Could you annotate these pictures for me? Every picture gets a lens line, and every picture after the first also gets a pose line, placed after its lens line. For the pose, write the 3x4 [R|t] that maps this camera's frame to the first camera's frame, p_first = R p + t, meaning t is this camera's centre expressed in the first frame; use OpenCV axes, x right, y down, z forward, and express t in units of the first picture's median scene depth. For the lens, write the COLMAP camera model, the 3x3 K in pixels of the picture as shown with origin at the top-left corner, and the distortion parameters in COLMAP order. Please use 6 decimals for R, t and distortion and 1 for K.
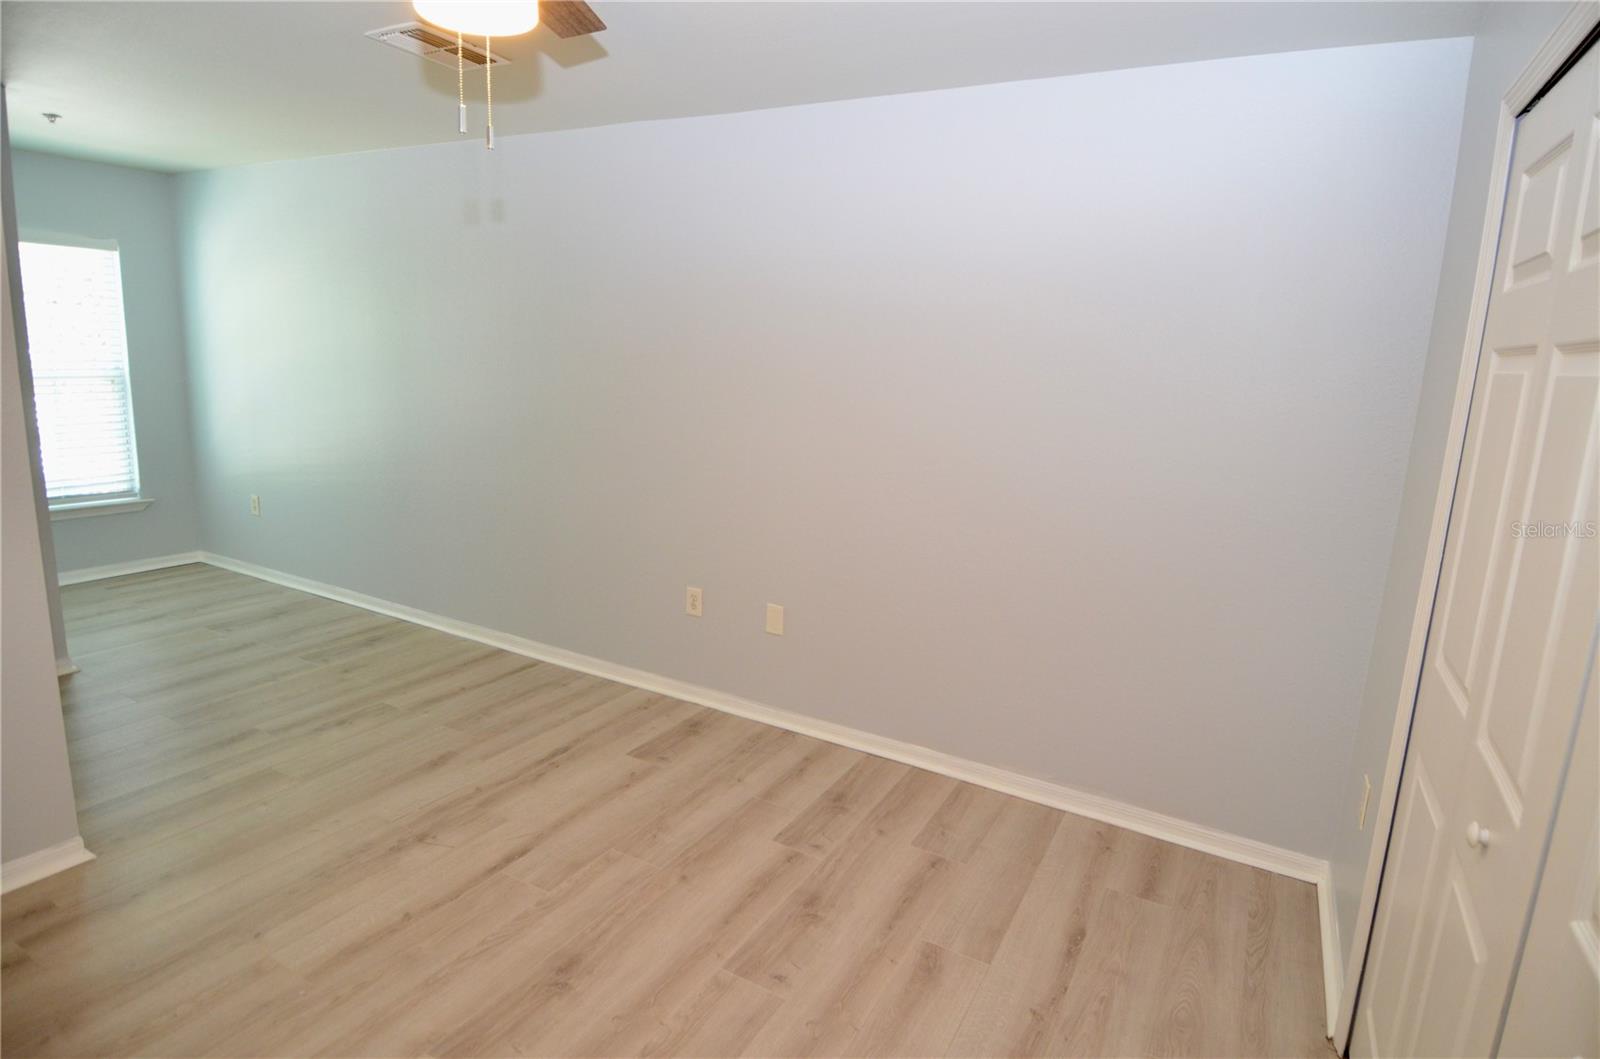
lens RADIAL K [[829.4, 0, 823.9], [0, 829.4, 516.5], [0, 0, 1]] dist [0.053589, -0.061101]
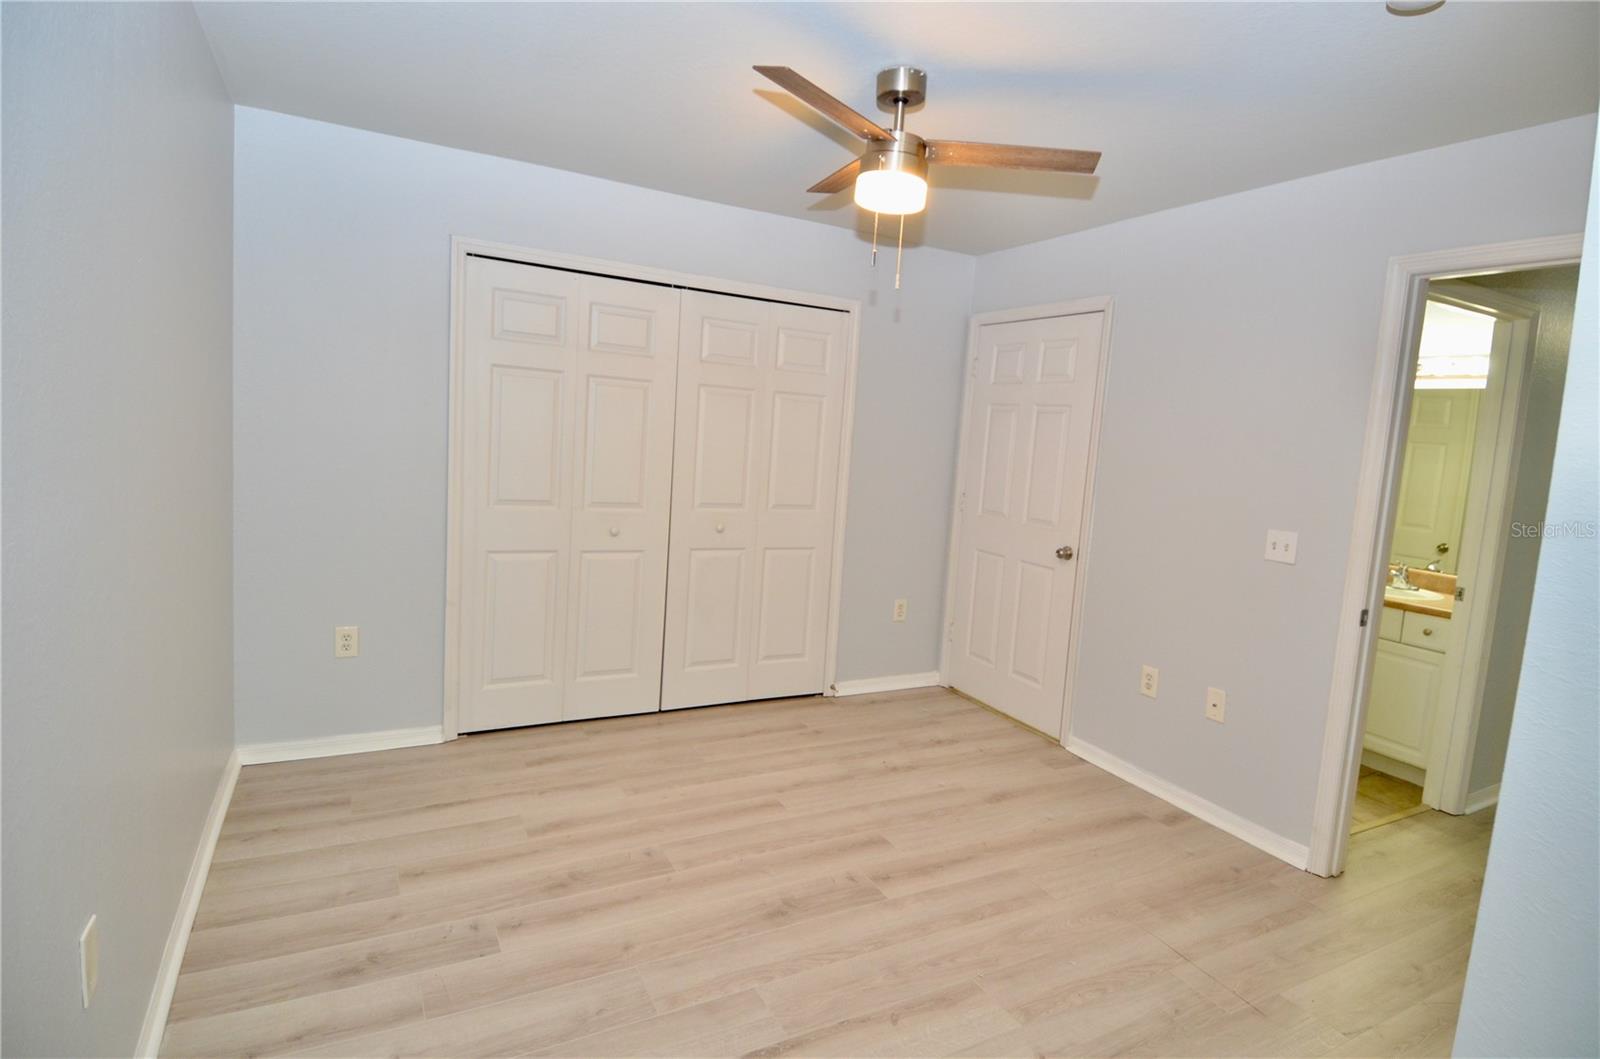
lens RADIAL K [[829.4, 0, 823.9], [0, 829.4, 516.5], [0, 0, 1]] dist [0.053589, -0.061101]
pose [[-0.835090, -0.162031, 0.525710, -0.802972], [-0.004518, 0.957626, 0.287978, -0.305070], [-0.550095, 0.238112, -0.800436, 1.600145]]
